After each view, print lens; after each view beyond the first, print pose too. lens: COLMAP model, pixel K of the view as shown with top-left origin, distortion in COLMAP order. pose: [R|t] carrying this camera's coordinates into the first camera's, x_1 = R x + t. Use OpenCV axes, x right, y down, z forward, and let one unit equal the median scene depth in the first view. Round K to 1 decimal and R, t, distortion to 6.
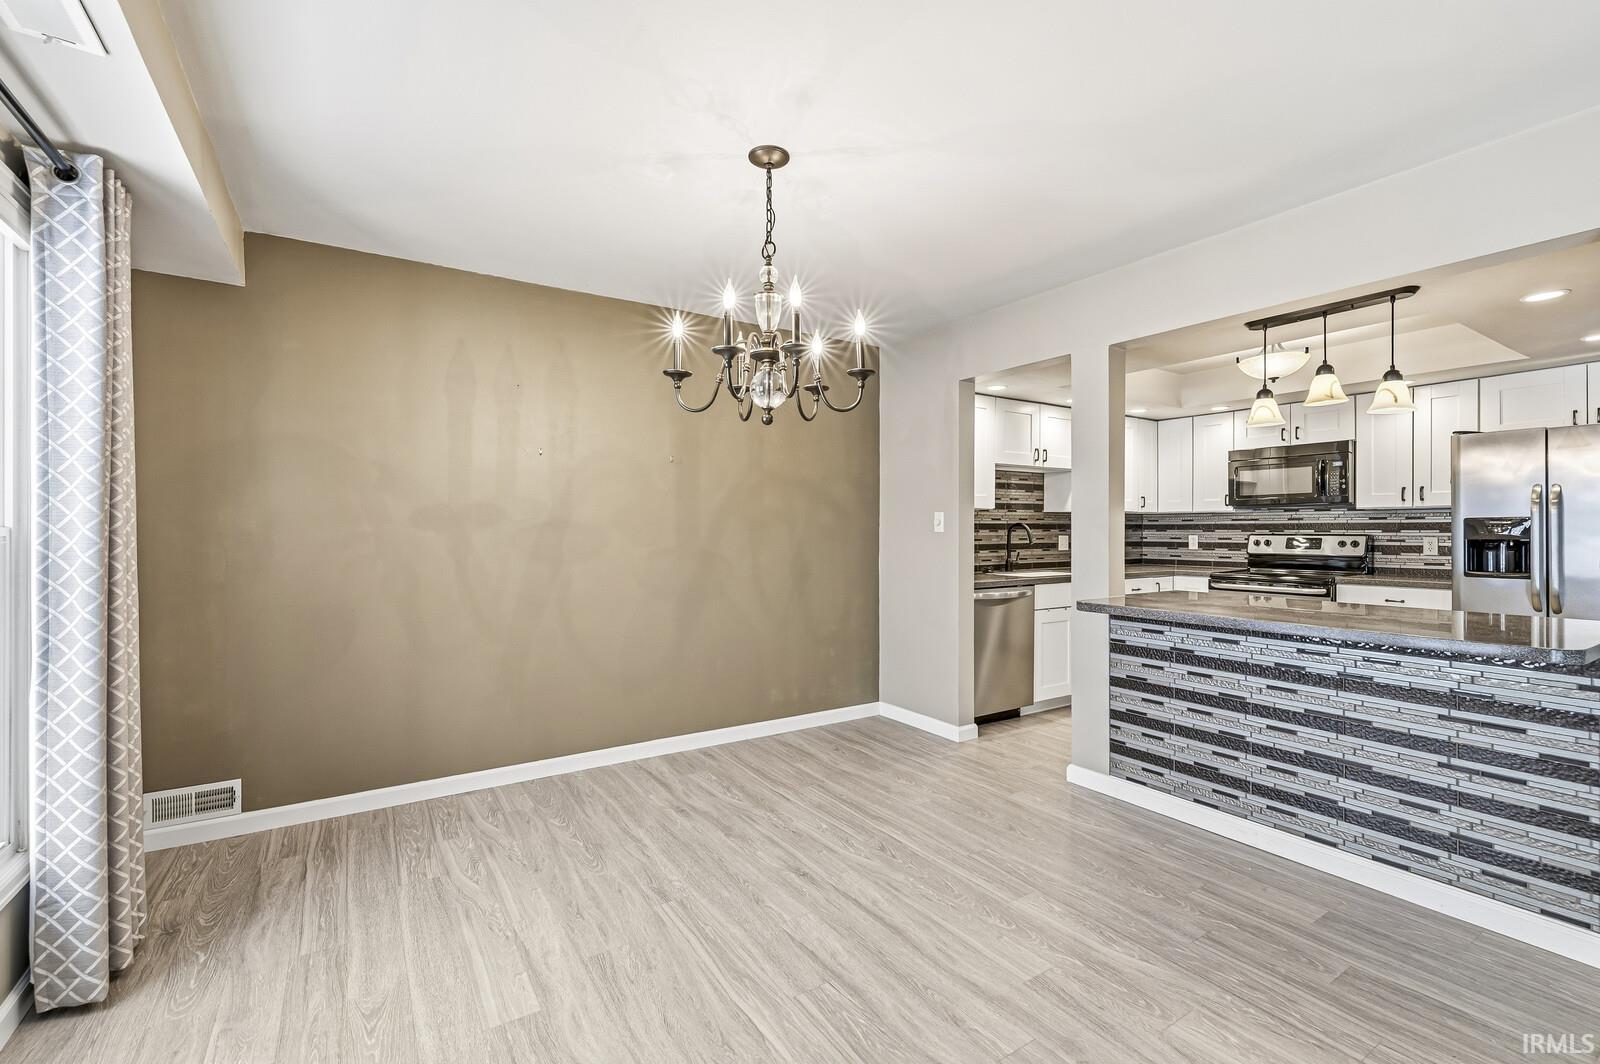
lens RADIAL K [[695.7, 0, 803.1], [0, 695.7, 532.0], [0, 0, 1]] dist [0.000049, -0.000267]
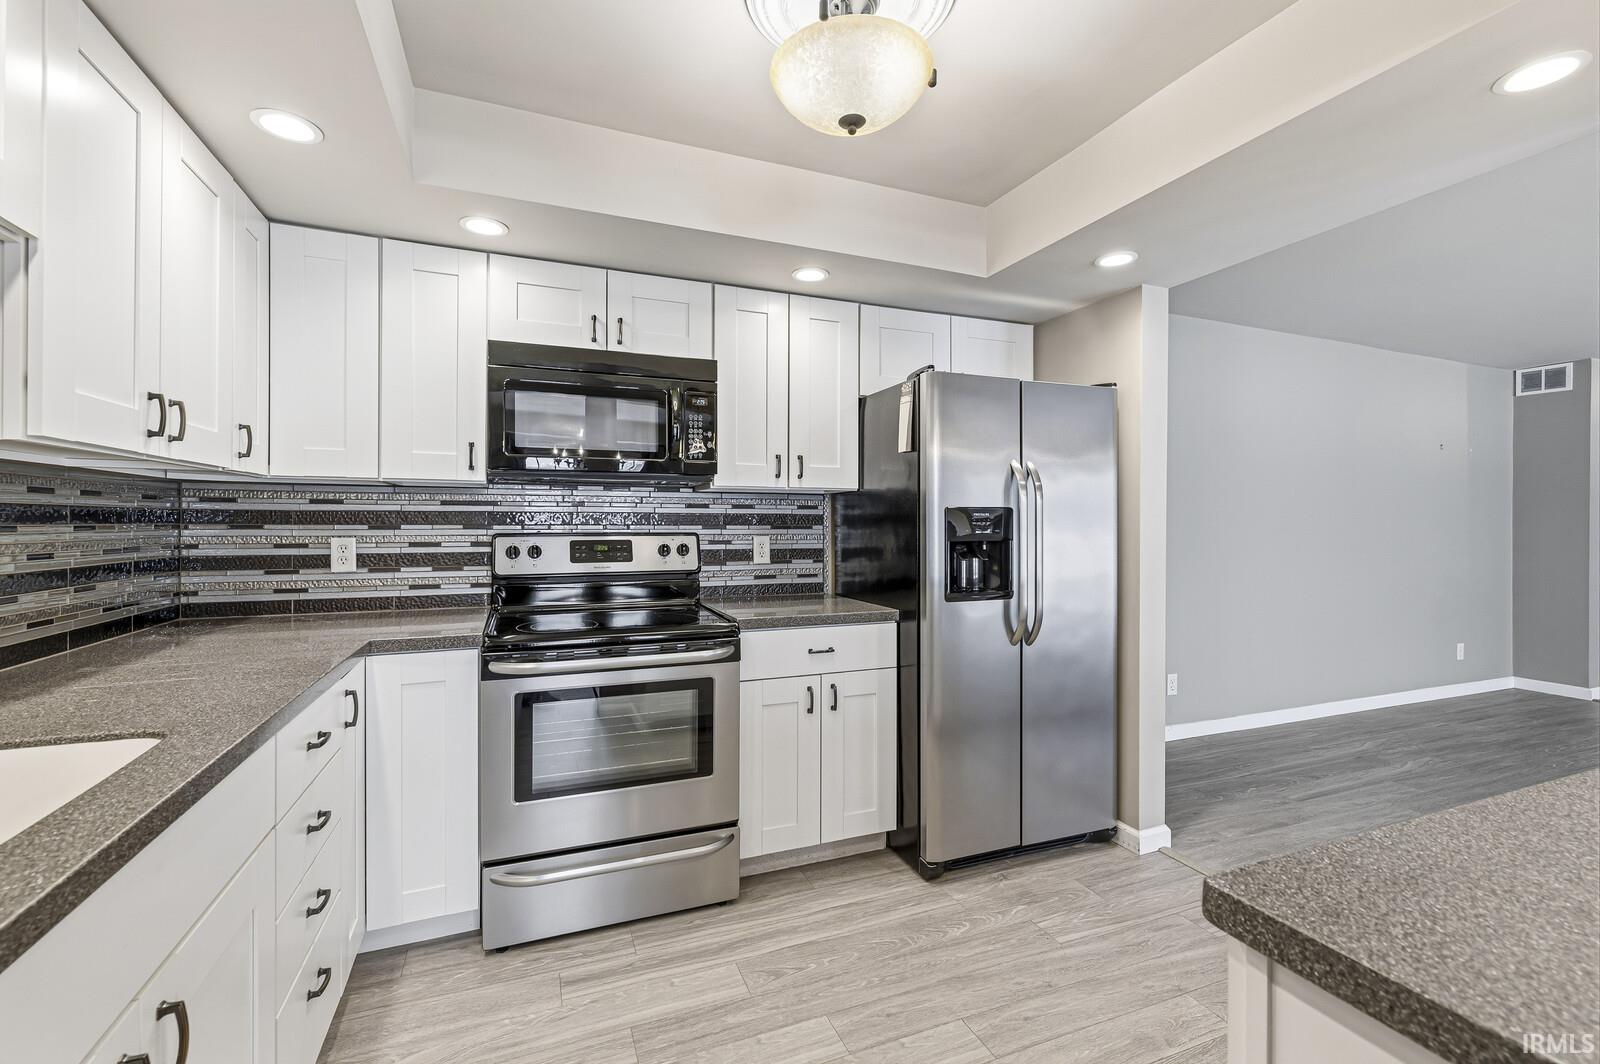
lens RADIAL K [[690.3, 0, 801.0], [0, 690.3, 518.5], [0, 0, 1]] dist [0.000043, 0.000102]
pose [[0.190510, 0.005059, 0.981672, 0.302189], [0.000471, 0.999986, -0.005245, -0.006374], [-0.981685, 0.001461, 0.190505, 0.942519]]
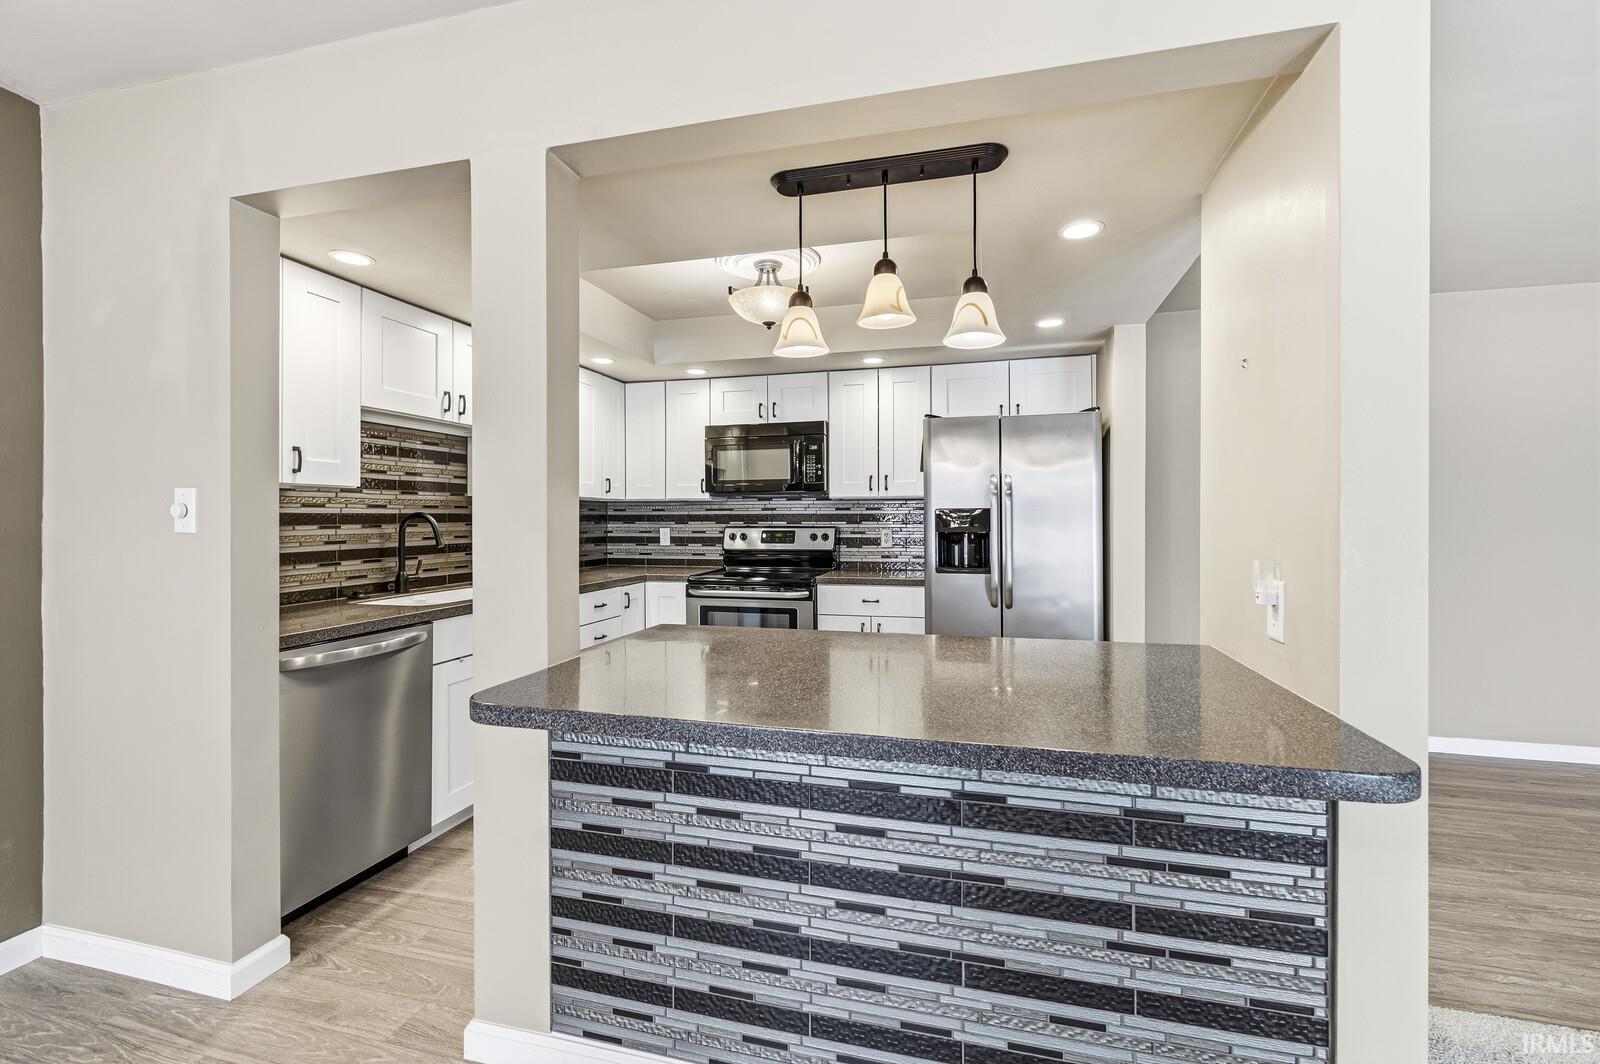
lens RADIAL K [[690.3, 0, 801.0], [0, 690.3, 518.5], [0, 0, 1]] dist [0.000043, 0.000102]
pose [[0.744566, -0.002491, 0.667545, 0.196560], [0.005018, 0.999986, -0.001865, -0.006372], [-0.667530, 0.004738, 0.744567, 0.411226]]
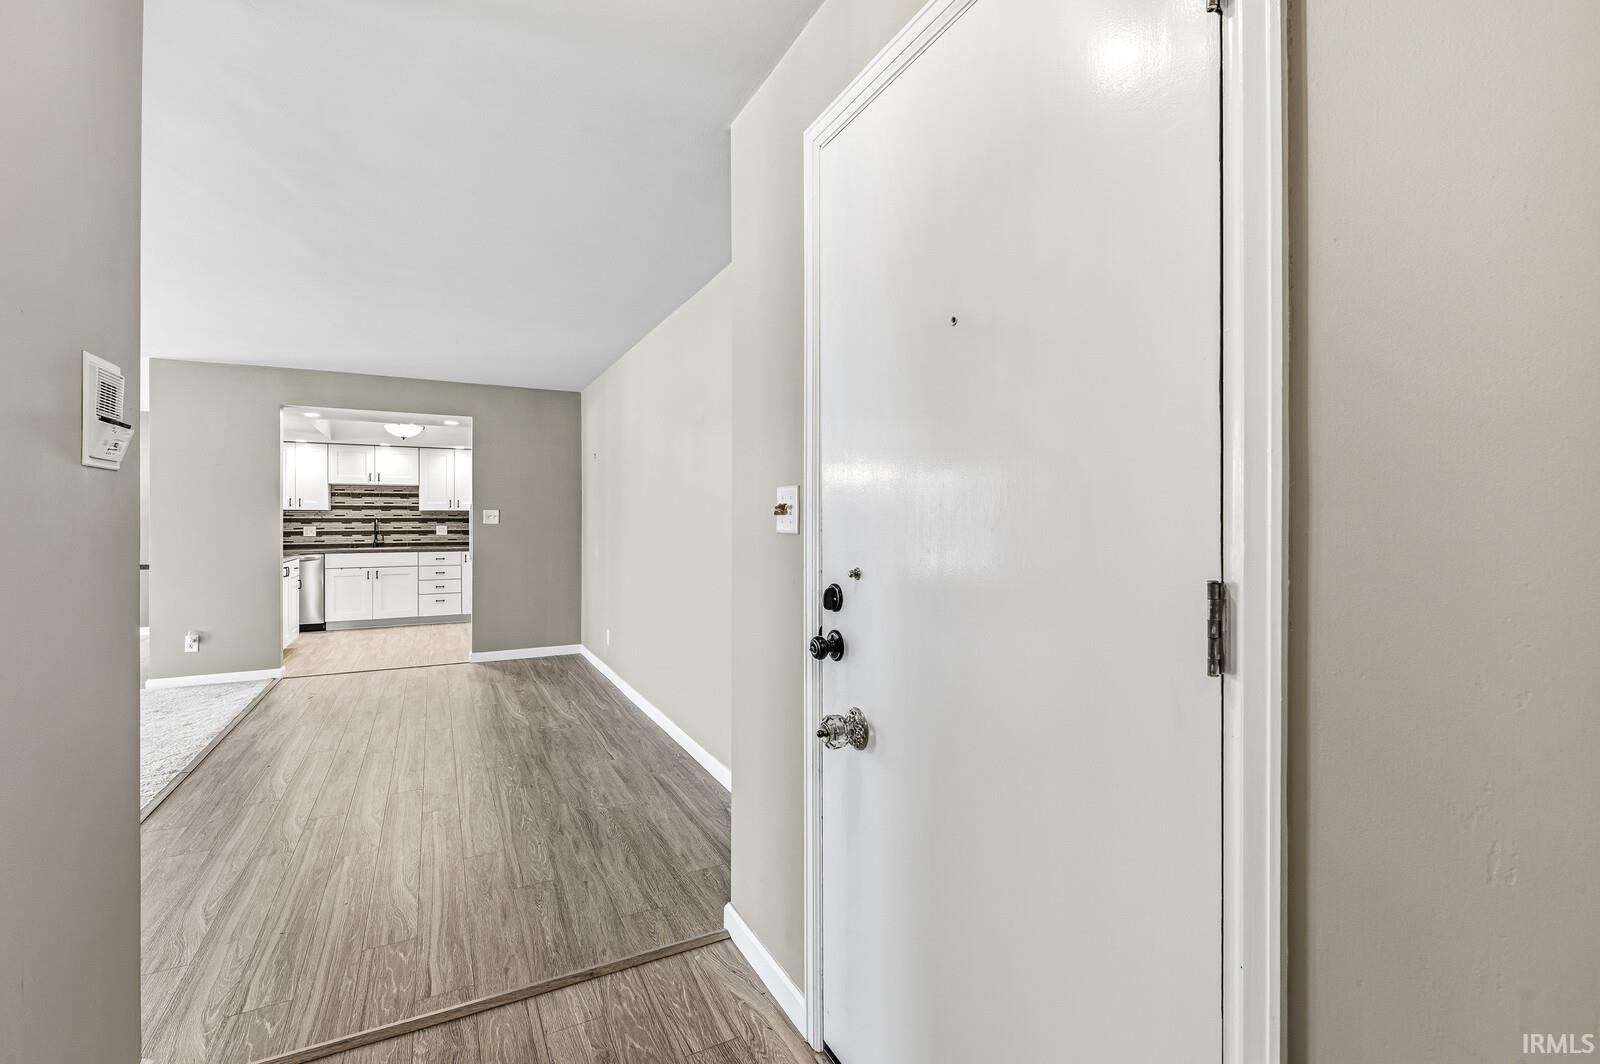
lens RADIAL K [[699.9, 0, 801.4], [0, 699.9, 522.1], [0, 0, 1]] dist [0.001255, 0.000231]
pose [[0.995469, -0.000596, -0.095086, 1.839953], [0.000334, 0.999996, -0.002771, 0.002307], [0.095087, 0.002727, 0.995465, -0.682173]]
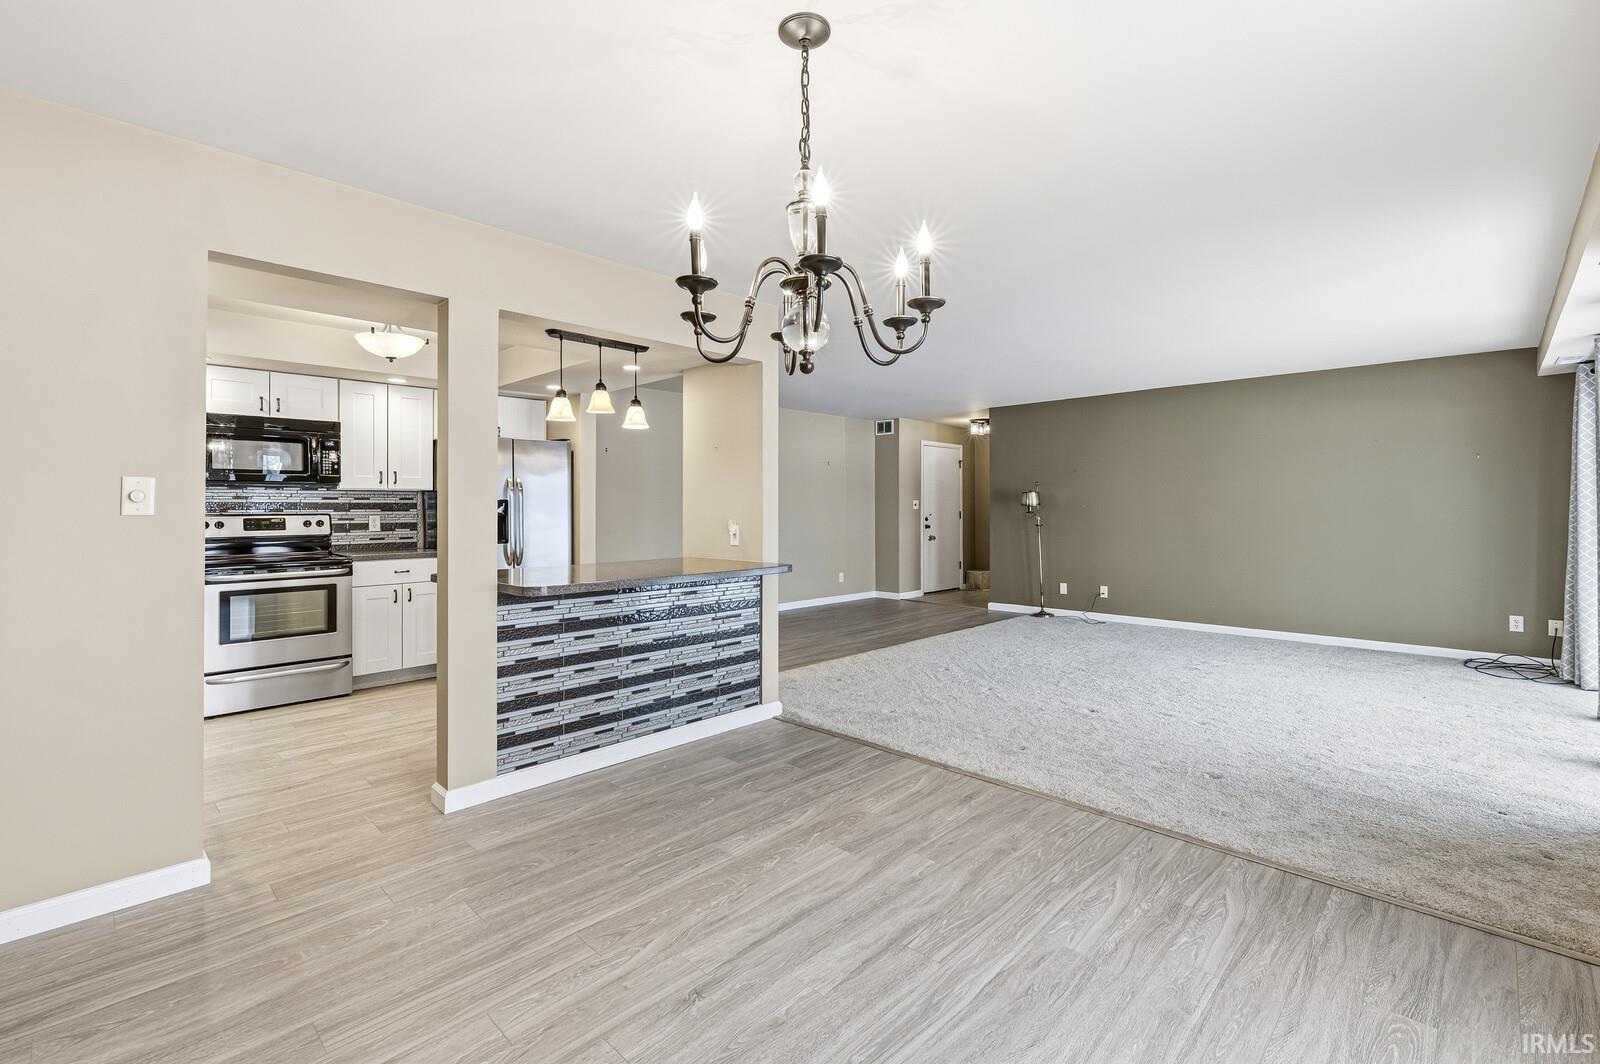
lens RADIAL K [[709.5, 0, 807.8], [0, 709.5, 503.6], [0, 0, 1]] dist [0.001112, -0.000430]
pose [[-0.225686, 0.005827, 0.974183, -0.446029], [0.006795, 0.999967, -0.004407, -0.002468], [-0.974176, 0.005625, -0.225718, 0.638596]]
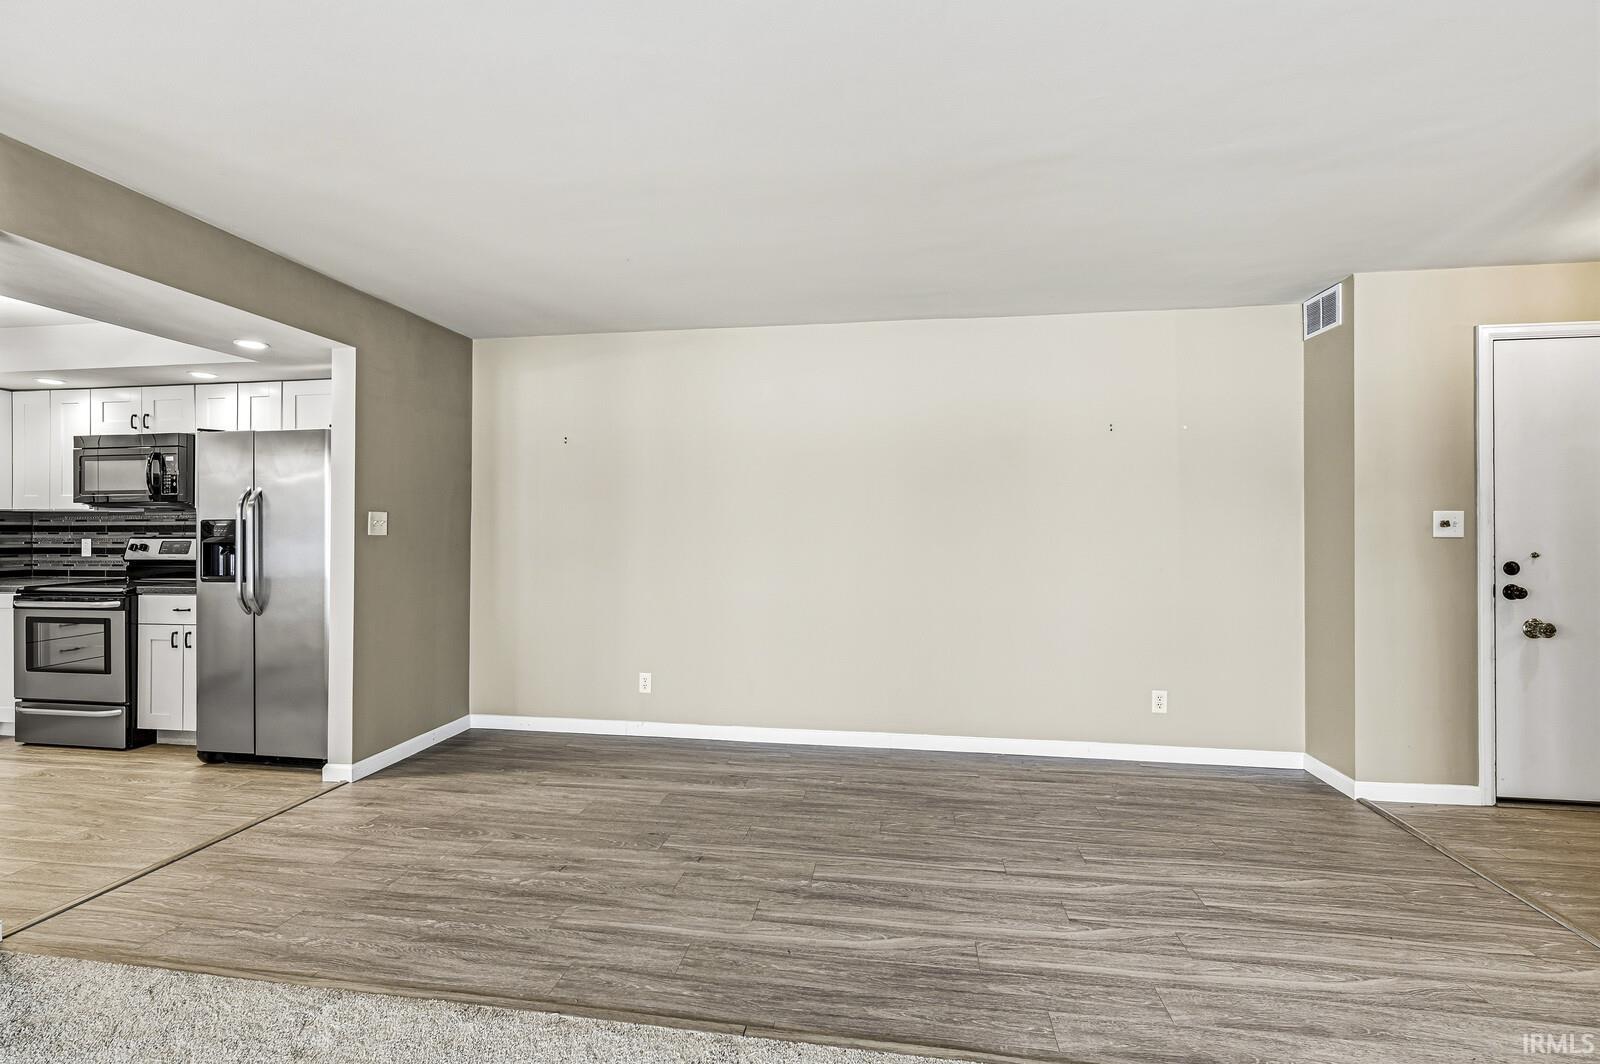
lens RADIAL K [[688.7, 0, 800.0], [0, 688.7, 525.8], [0, 0, 1]] dist [-0.000882, -0.000108]
pose [[0.664674, 0.003644, 0.747125, 0.740677], [0.003799, 0.999959, -0.008257, -0.001155], [-0.747124, 0.008327, 0.664633, -0.221262]]
